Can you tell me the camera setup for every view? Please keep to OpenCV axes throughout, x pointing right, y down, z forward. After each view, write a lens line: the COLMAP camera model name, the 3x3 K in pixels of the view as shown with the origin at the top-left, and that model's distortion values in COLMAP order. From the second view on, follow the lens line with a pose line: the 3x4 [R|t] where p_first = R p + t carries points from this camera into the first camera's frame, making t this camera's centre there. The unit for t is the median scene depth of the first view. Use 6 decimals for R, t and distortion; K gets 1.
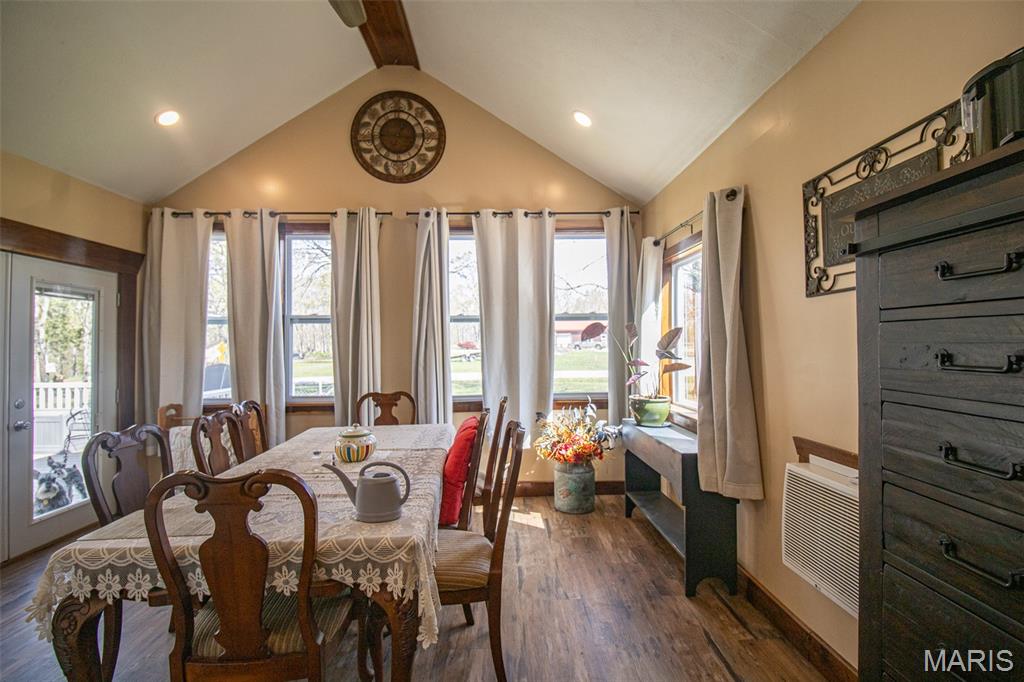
lens RADIAL K [[468.8, 0, 512.0], [0, 468.8, 341.0], [0, 0, 1]] dist [0.001013, -0.000446]
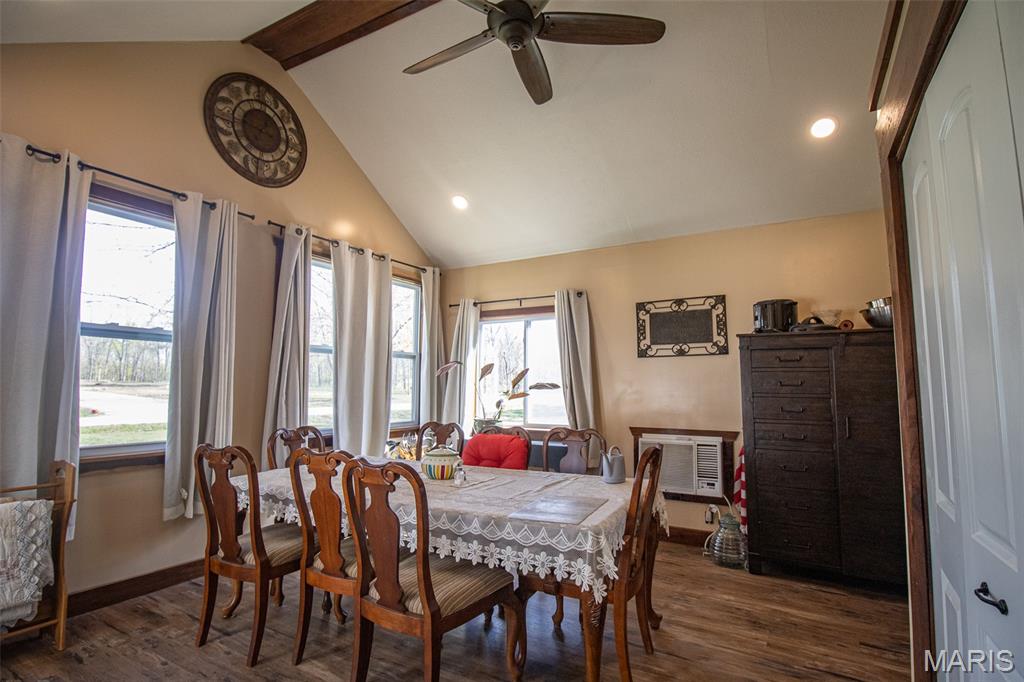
lens RADIAL K [[492.2, 0, 512.0], [0, 492.2, 341.0], [0, 0, 1]] dist [0.000839, -0.000256]
pose [[0.544927, 0.089319, 0.833713, -0.717263], [-0.018237, 0.995337, -0.094714, 0.023803], [-0.838285, 0.036408, 0.544015, 0.137851]]
